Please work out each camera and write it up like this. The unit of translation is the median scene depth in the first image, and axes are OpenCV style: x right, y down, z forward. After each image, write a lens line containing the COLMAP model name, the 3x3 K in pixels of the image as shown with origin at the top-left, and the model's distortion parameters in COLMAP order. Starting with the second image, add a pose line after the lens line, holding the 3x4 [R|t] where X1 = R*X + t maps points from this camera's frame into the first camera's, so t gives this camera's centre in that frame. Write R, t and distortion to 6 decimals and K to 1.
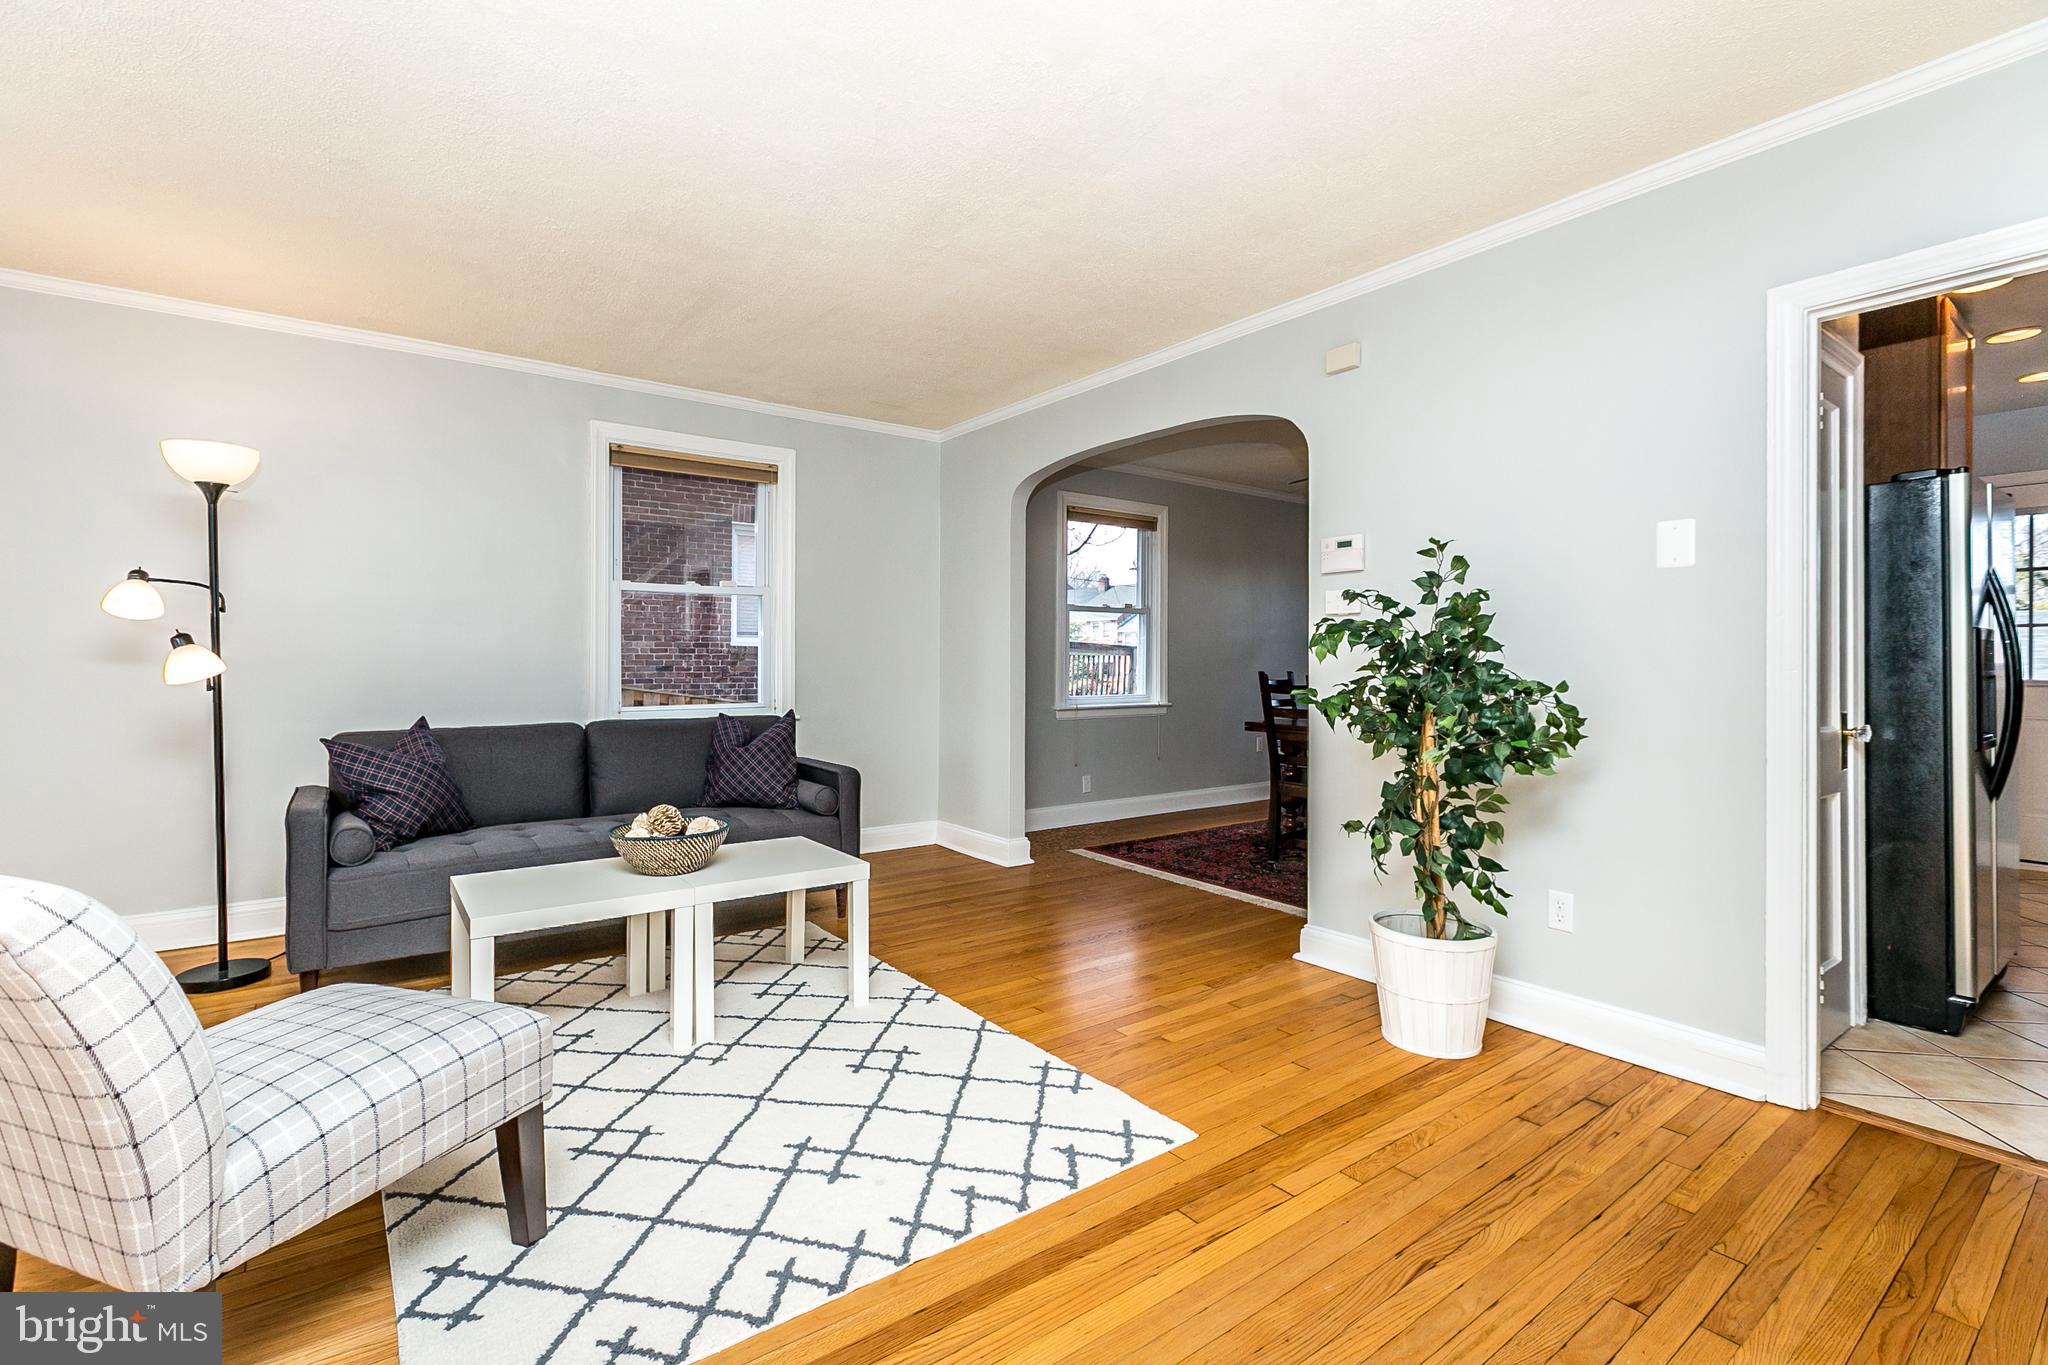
lens RADIAL K [[911.0, 0, 1009.5], [0, 911.0, 674.1], [0, 0, 1]] dist [-0.001469, 0.000097]
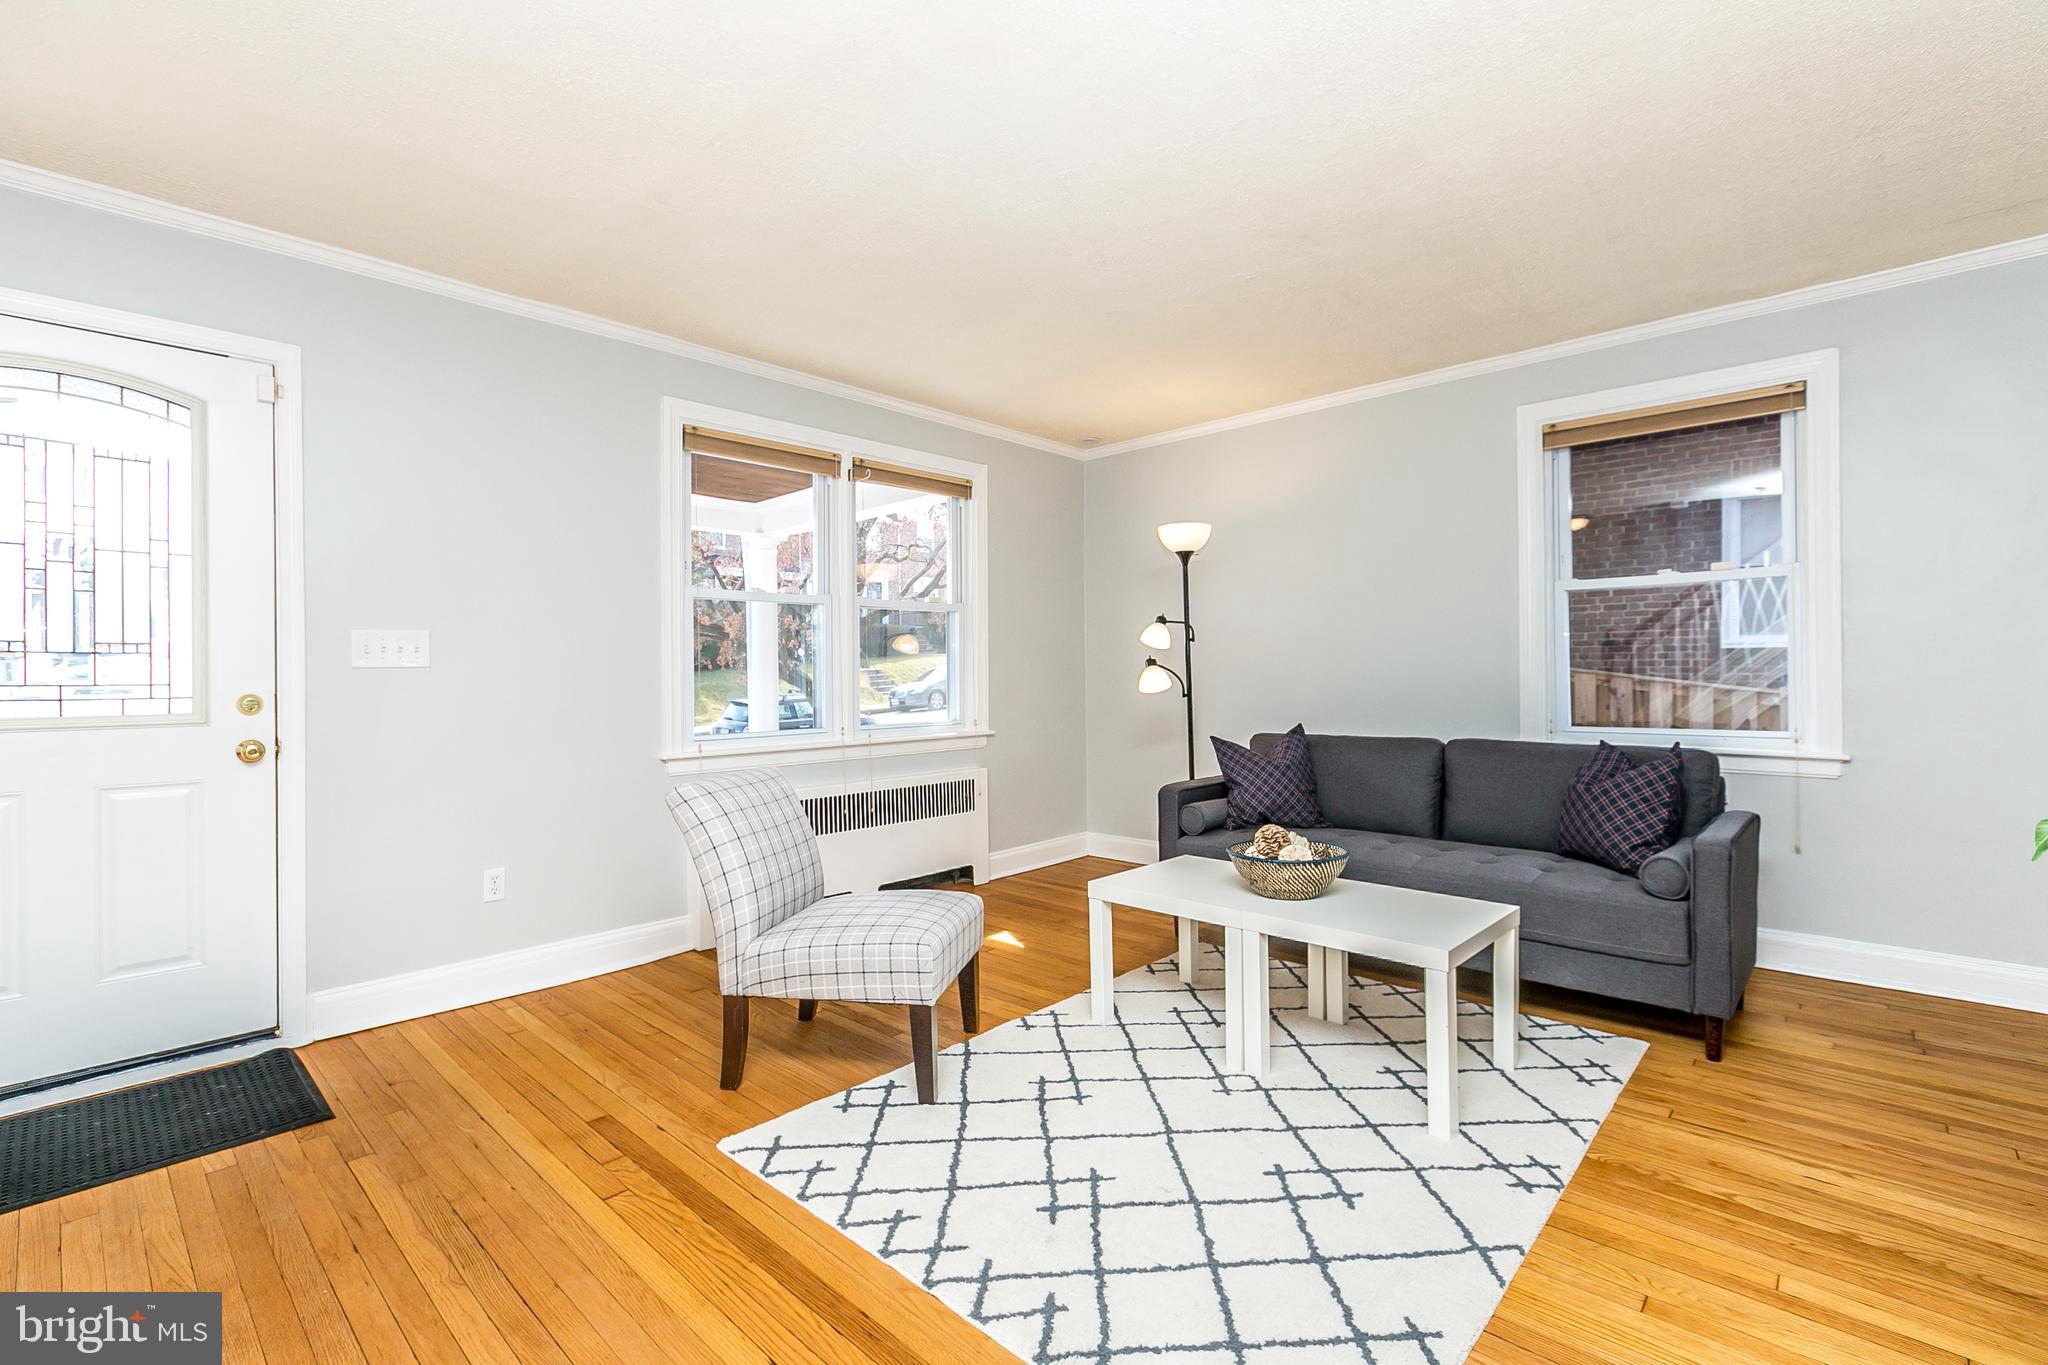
lens RADIAL K [[911.0, 0, 1026.3], [0, 911.0, 671.1], [0, 0, 1]] dist [-0.001469, 0.000097]
pose [[0.185300, -0.010568, -0.982625, 0.586262], [-0.006368, 0.999908, -0.011954, -0.005464], [0.982661, 0.008472, 0.185215, 0.612055]]
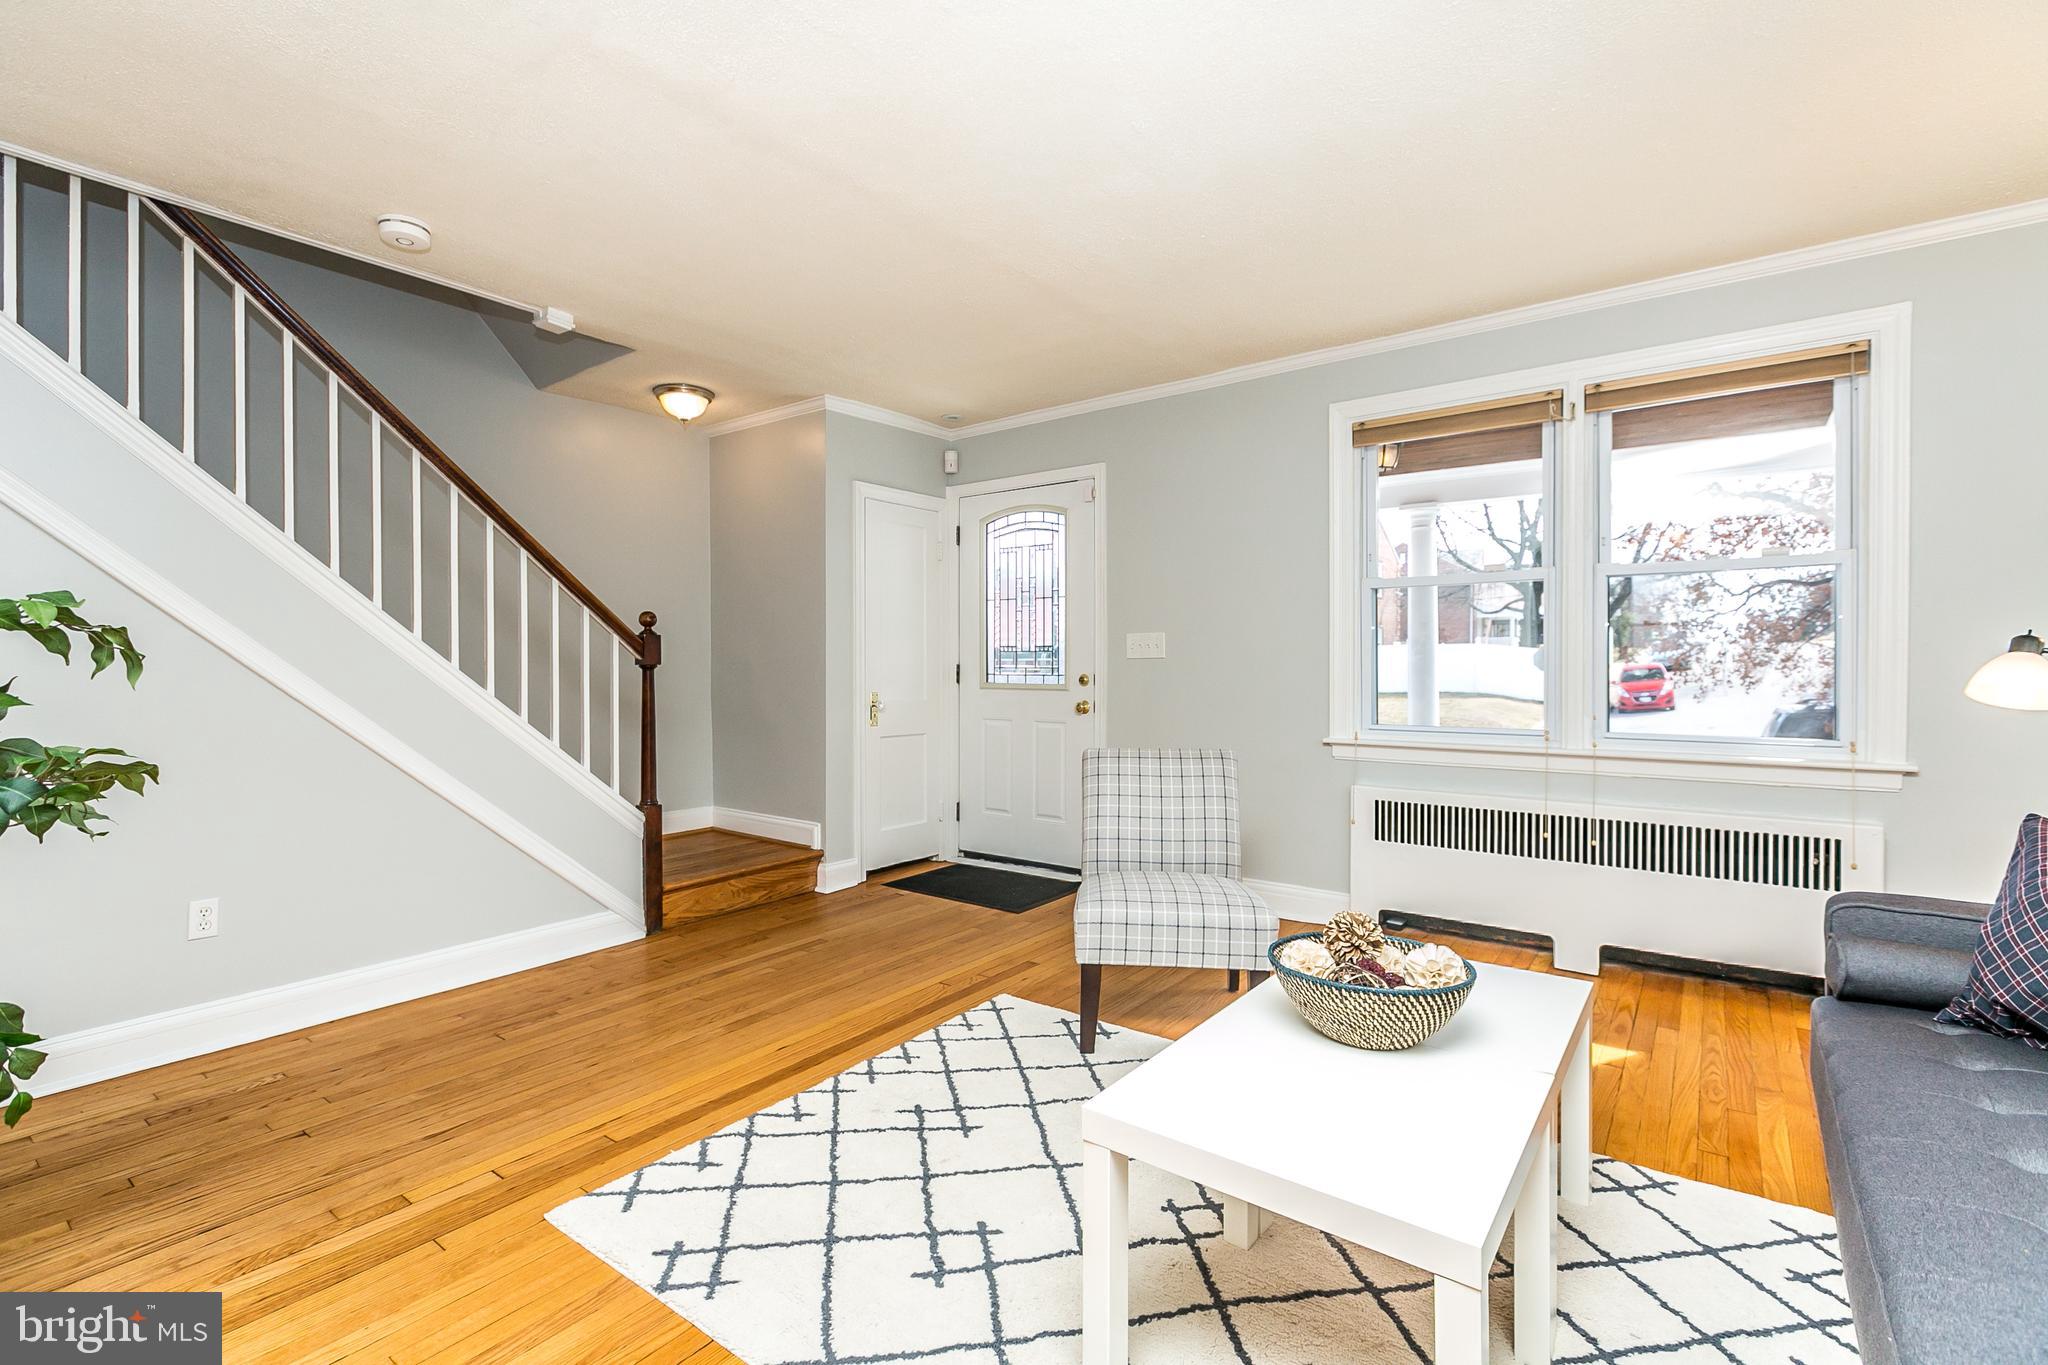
lens RADIAL K [[911.0, 0, 1016.0], [0, 911.0, 683.2], [0, 0, 1]] dist [-0.001469, 0.000097]
pose [[-0.958325, 0.007787, -0.285574, 0.015056], [-0.003626, 0.999216, 0.039413, -0.039963], [0.285658, 0.038806, -0.957546, 1.664807]]
